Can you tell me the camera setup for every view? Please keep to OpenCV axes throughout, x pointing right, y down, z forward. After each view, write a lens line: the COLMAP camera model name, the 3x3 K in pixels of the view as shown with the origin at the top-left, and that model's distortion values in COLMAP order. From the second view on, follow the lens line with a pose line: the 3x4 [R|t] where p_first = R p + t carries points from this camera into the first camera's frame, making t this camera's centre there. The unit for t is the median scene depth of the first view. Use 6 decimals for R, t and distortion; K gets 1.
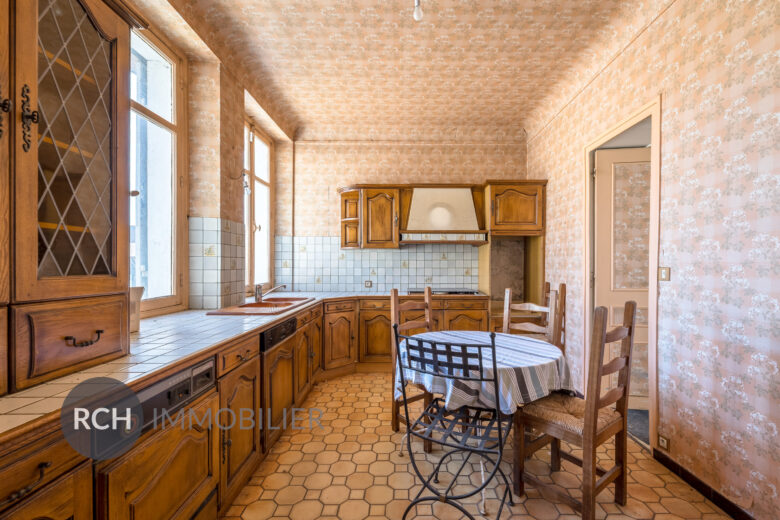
lens RADIAL K [[333.0, 0, 390.9], [0, 333.0, 263.9], [0, 0, 1]] dist [-0.004559, -0.001130]
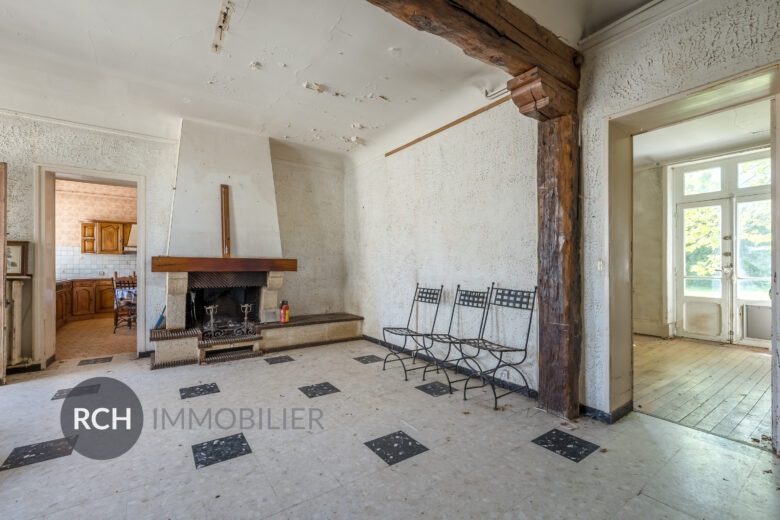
lens RADIAL K [[333.0, 0, 395.3], [0, 333.0, 263.1], [0, 0, 1]] dist [-0.004559, -0.001130]
pose [[0.788626, 0.002089, 0.614869, 0.087982], [0.002086, 0.999979, -0.006072, 0.019958], [-0.614869, 0.006071, 0.788606, -1.493314]]
